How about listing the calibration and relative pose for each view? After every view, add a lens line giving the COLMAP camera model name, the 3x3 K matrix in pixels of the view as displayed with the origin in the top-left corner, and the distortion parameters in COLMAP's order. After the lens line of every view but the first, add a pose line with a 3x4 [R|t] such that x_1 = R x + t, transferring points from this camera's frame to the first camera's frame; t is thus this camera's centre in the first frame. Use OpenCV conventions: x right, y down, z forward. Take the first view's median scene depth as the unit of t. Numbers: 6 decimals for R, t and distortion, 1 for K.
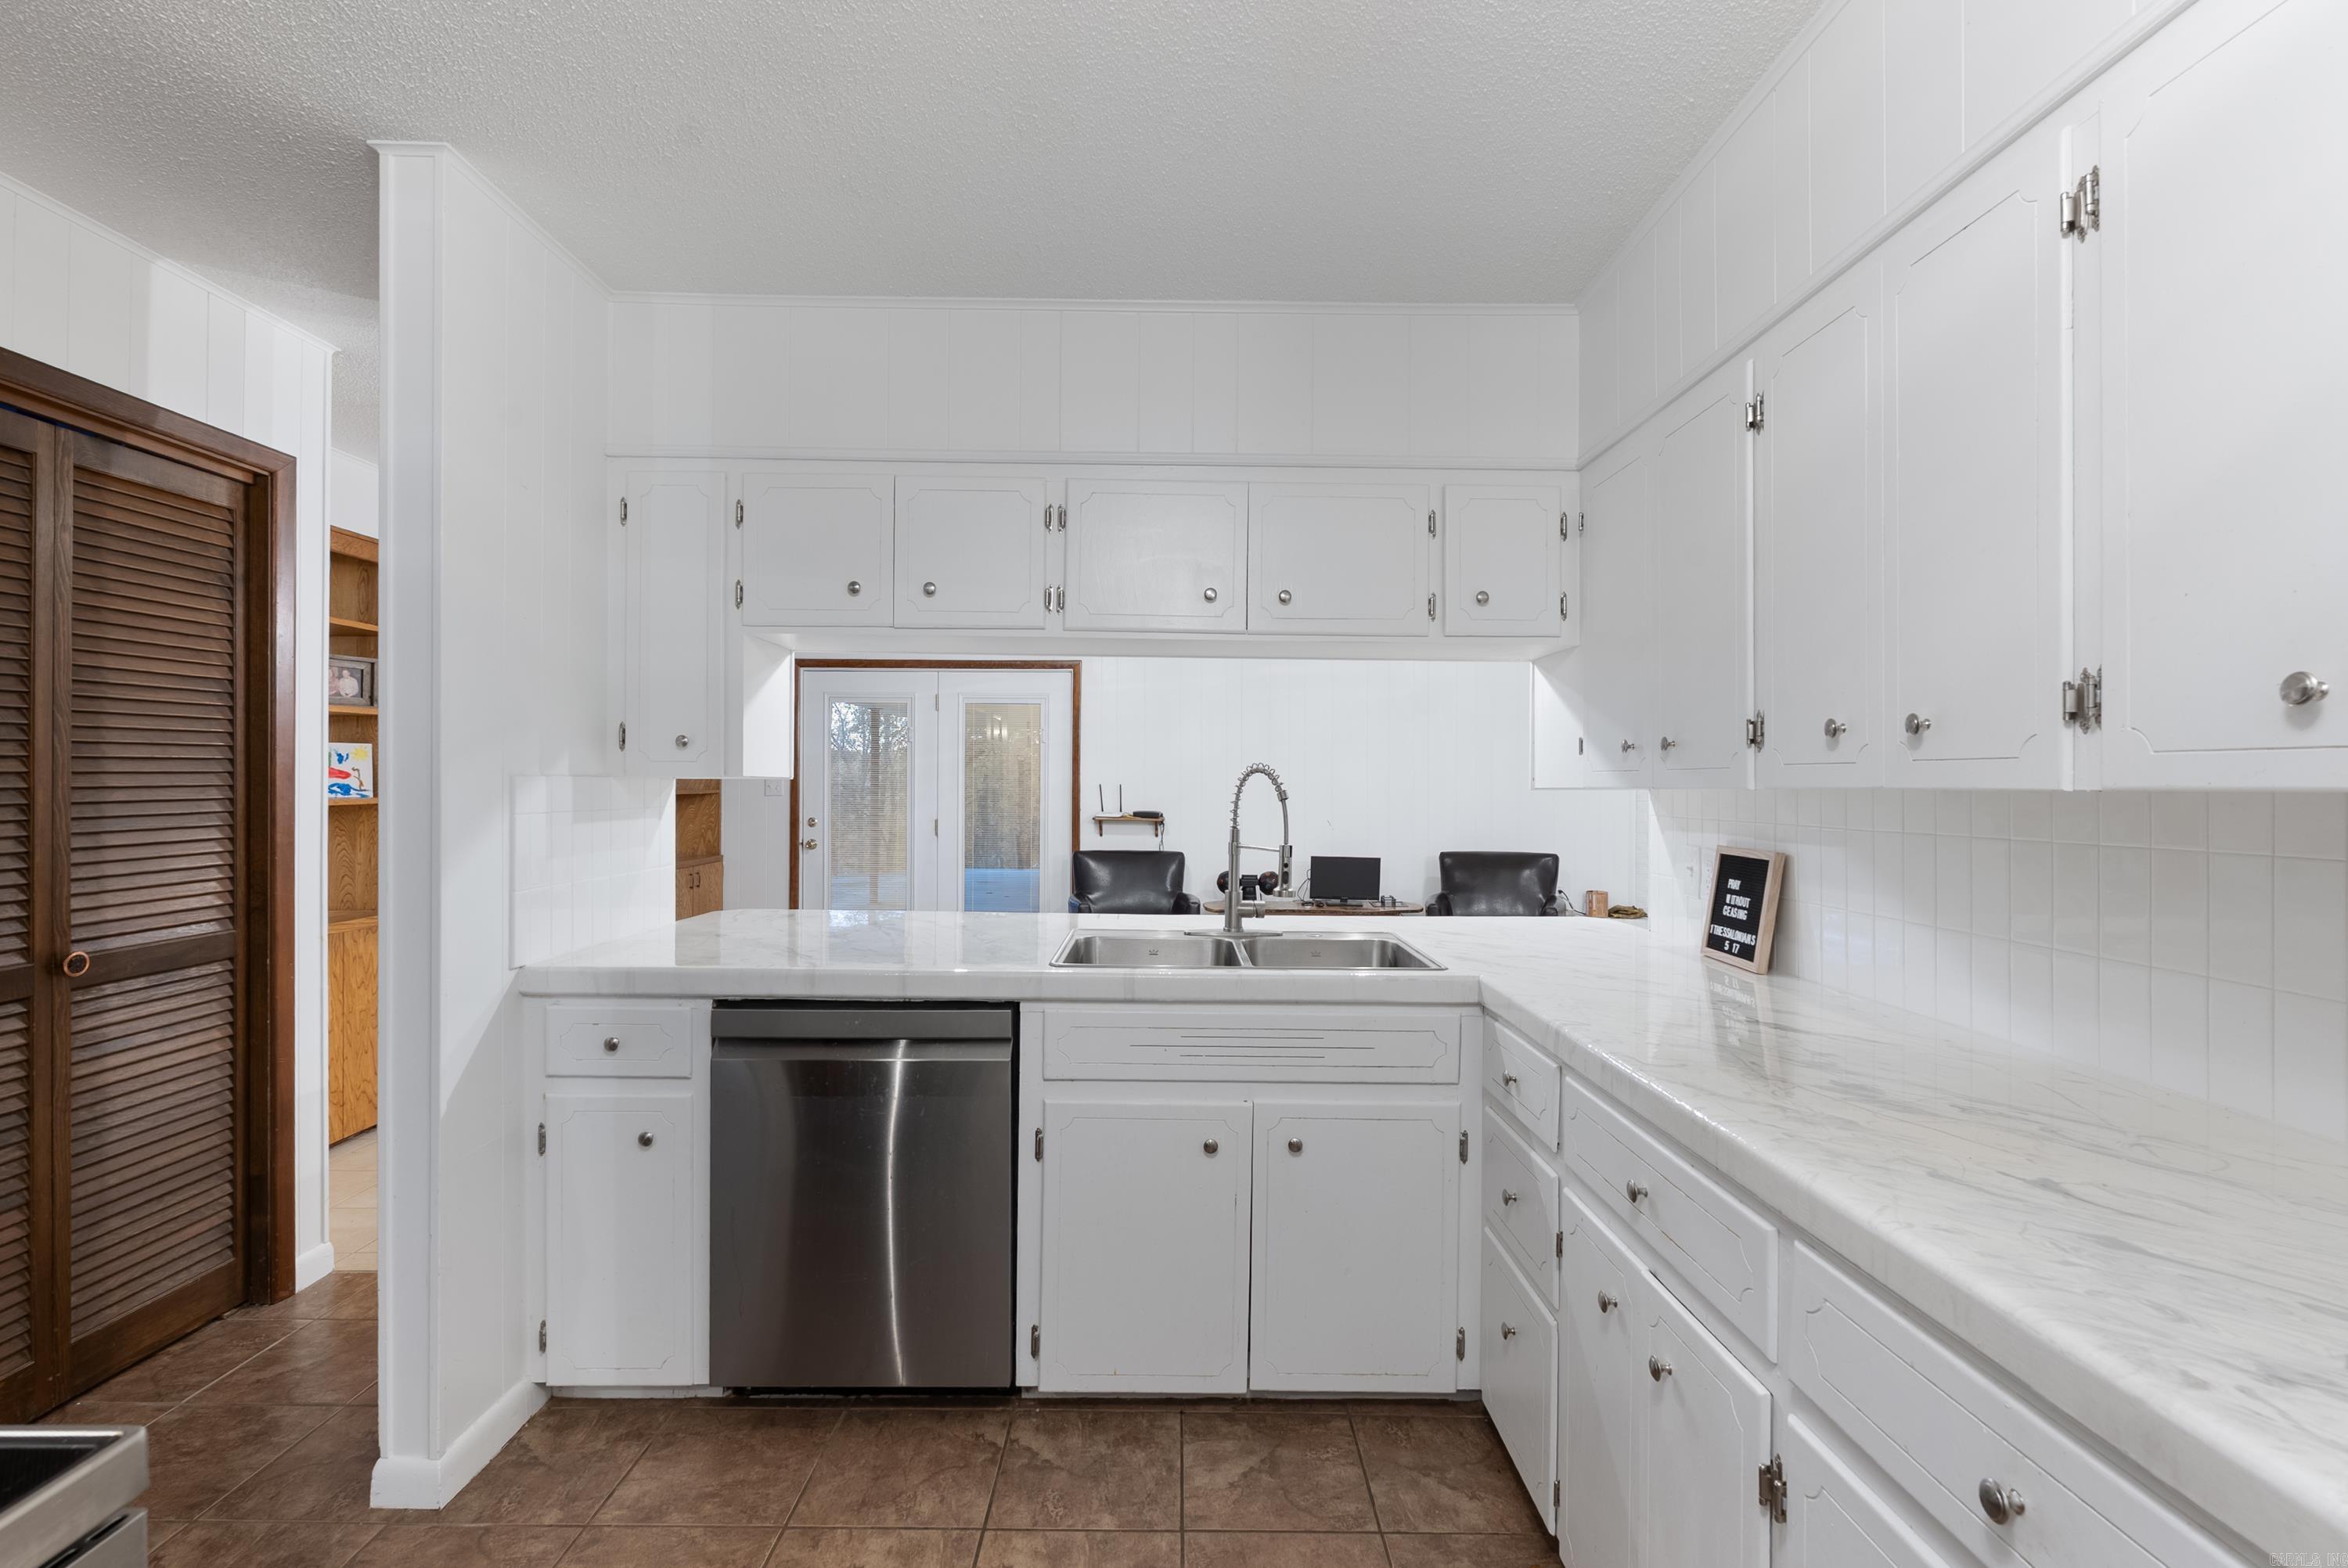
lens RADIAL K [[1037.2, 0, 1165.7], [0, 1037.2, 774.9], [0, 0, 1]] dist [-0.006279, 0.001302]
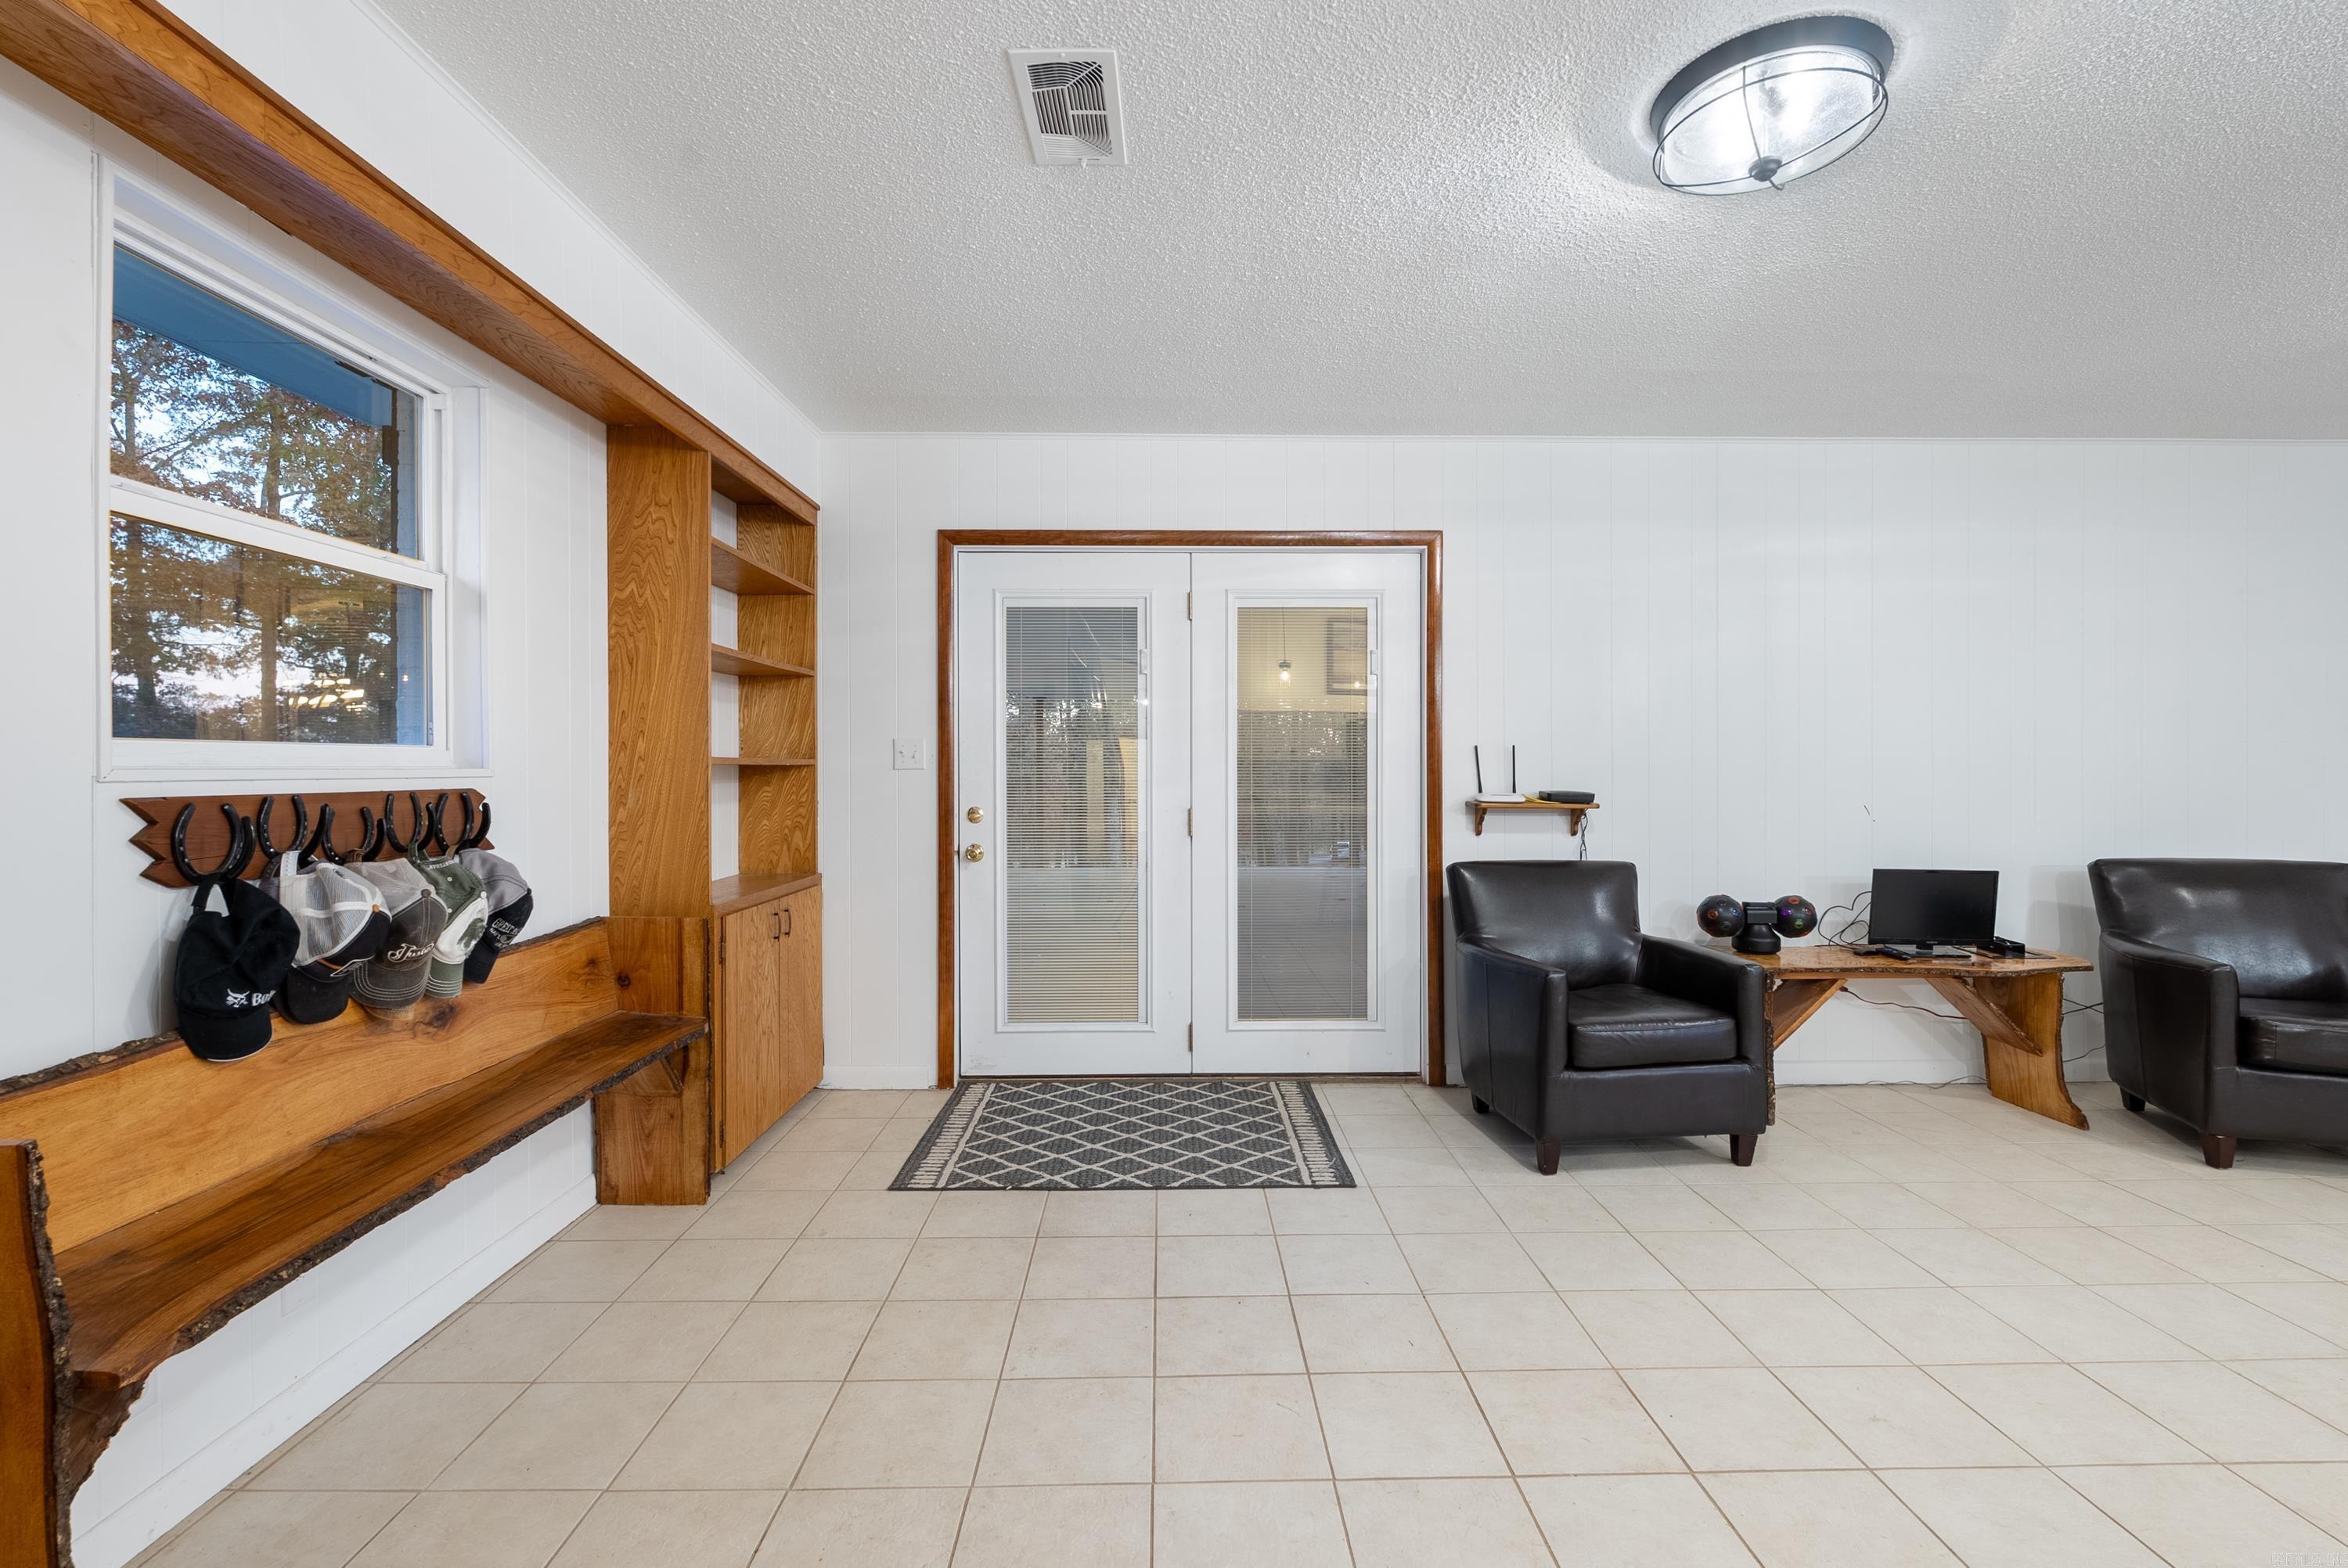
lens RADIAL K [[1037.2, 0, 1155.2], [0, 1037.2, 770.3], [0, 0, 1]] dist [-0.006279, 0.001302]
pose [[0.999959, -0.006023, 0.006804, -0.248697], [0.005967, 0.999948, 0.008236, 0.017222], [-0.006853, -0.008195, 0.999943, 0.431225]]
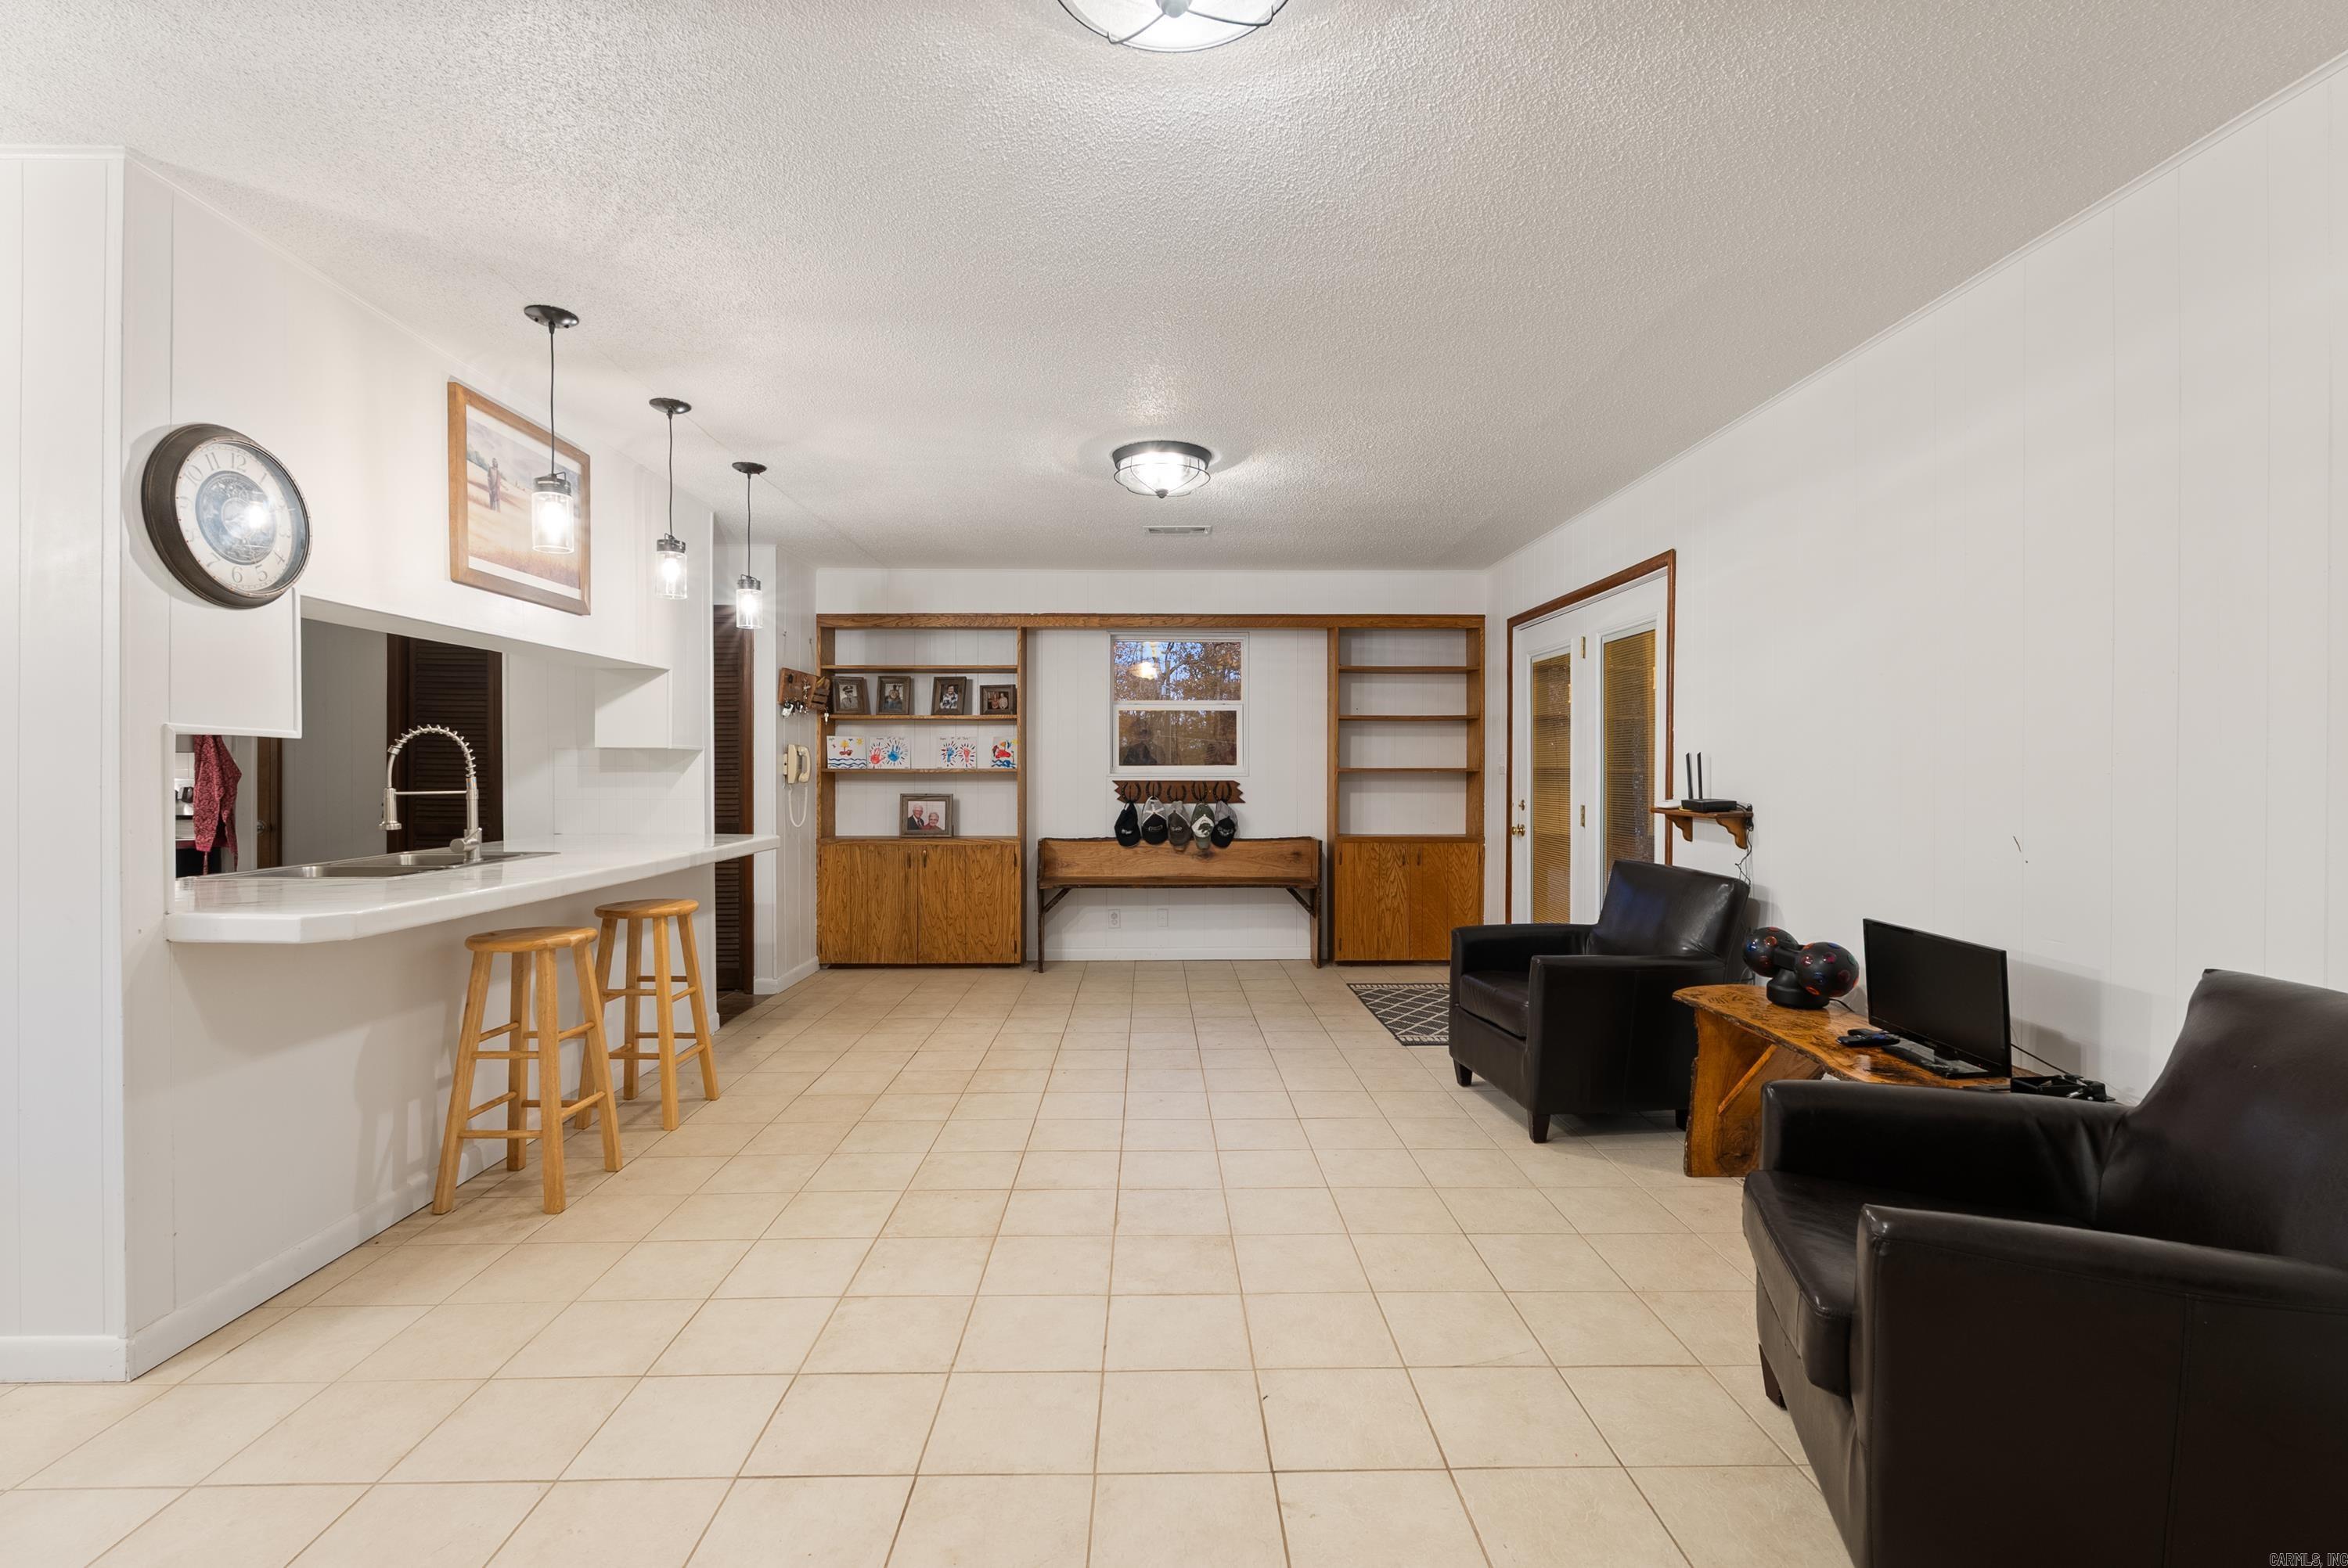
lens RADIAL K [[1037.2, 0, 1190.6], [0, 1037.2, 781.8], [0, 0, 1]] dist [-0.006279, 0.001302]
pose [[0.035200, 0.006622, -0.999358, 0.517487], [0.004919, 0.999965, 0.006800, 0.019613], [0.999368, -0.005155, 0.035166, 0.707978]]
